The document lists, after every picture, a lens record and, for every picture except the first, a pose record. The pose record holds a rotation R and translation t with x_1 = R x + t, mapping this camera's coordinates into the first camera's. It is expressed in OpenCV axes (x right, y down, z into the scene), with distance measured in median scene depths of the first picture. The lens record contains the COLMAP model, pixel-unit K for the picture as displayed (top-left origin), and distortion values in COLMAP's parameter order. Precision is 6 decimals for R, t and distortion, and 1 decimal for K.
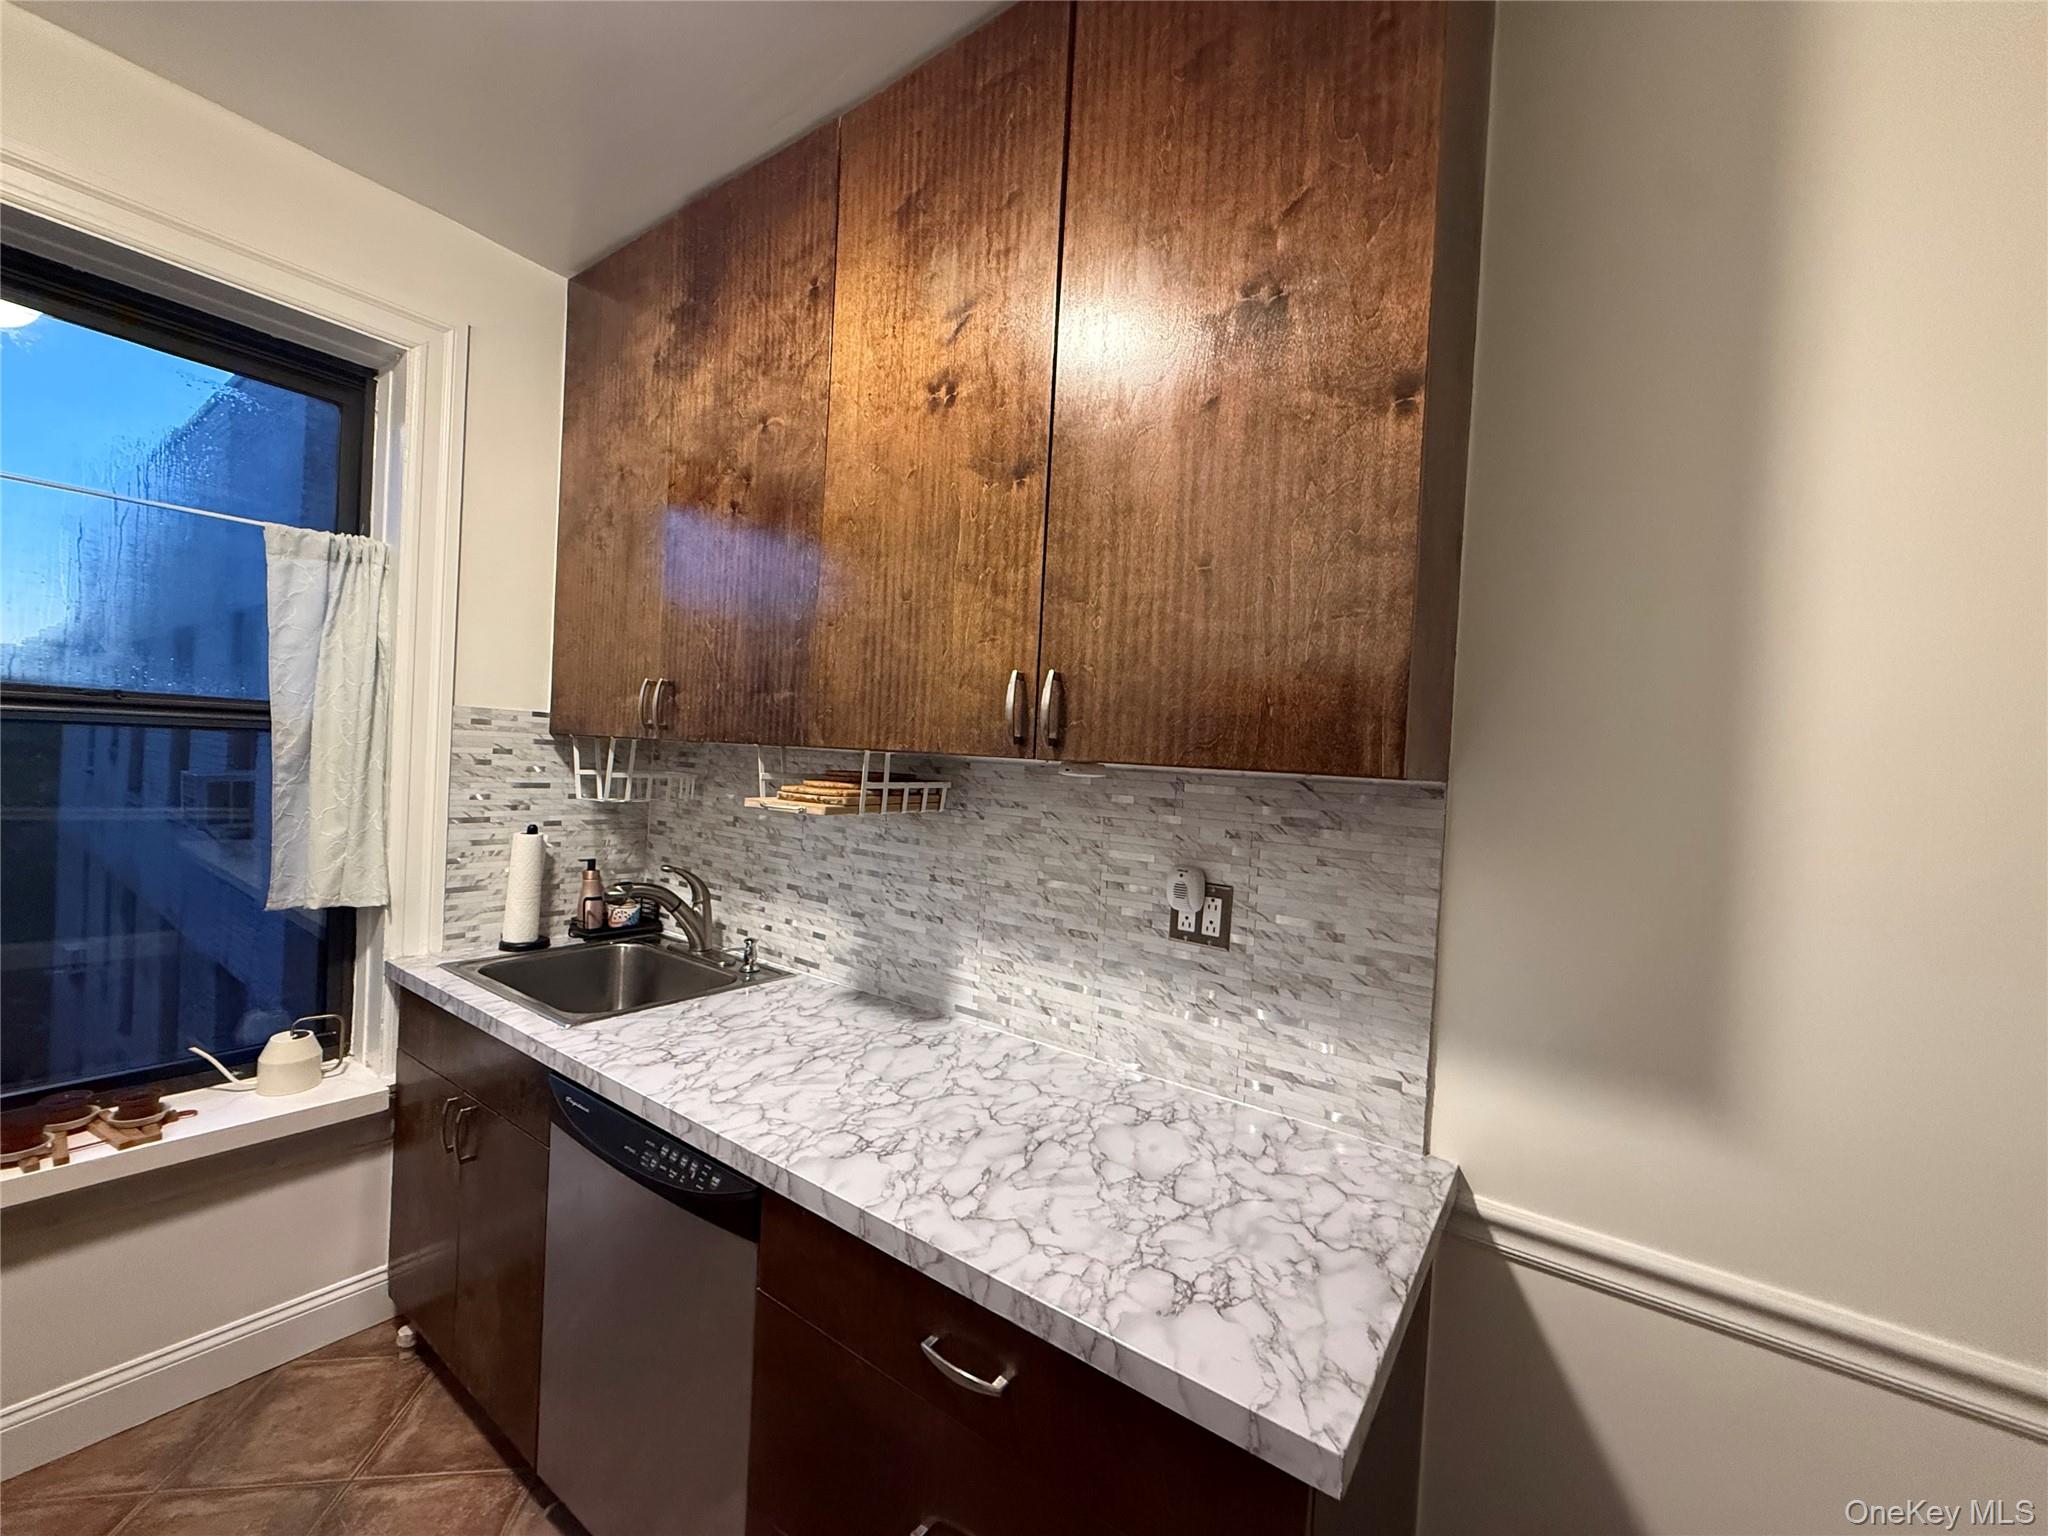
lens RADIAL K [[824.8, 0, 1020.4], [0, 824.8, 774.5], [0, 0, 1]] dist [-0.000764, -0.000011]
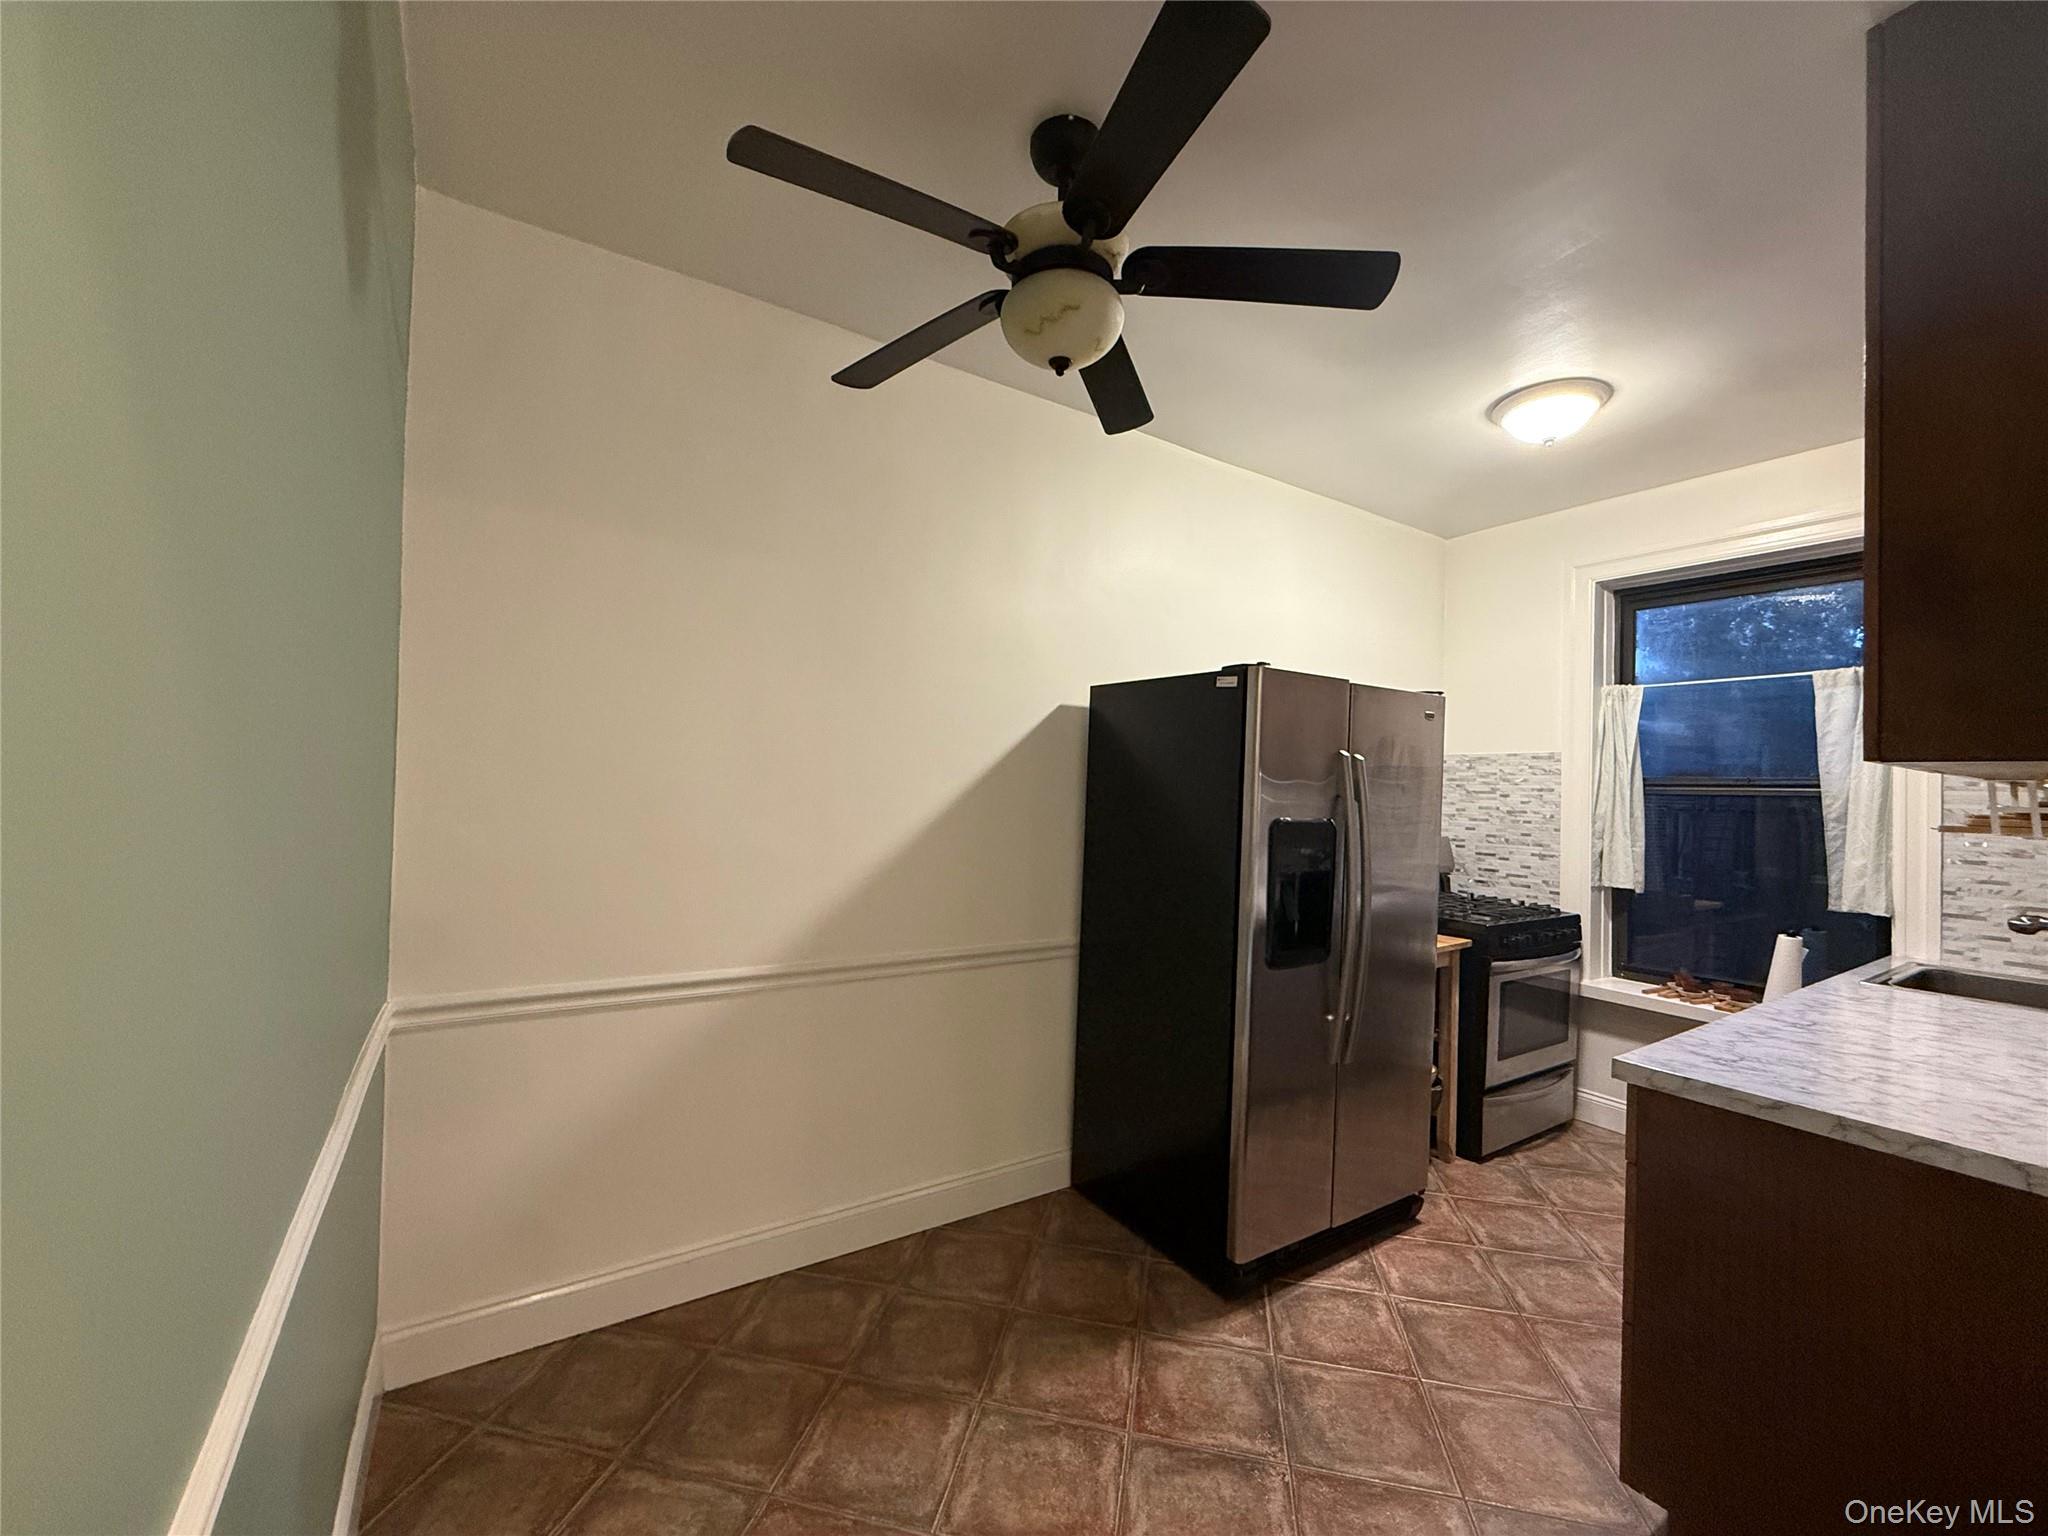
lens RADIAL K [[824.8, 0, 1021.8], [0, 824.8, 770.6], [0, 0, 1]] dist [-0.000764, -0.000011]
pose [[-0.349146, -0.078306, -0.933791, 1.110911], [-0.055527, 0.996480, -0.062801, 0.080916], [0.935422, 0.029924, -0.352265, 0.092337]]
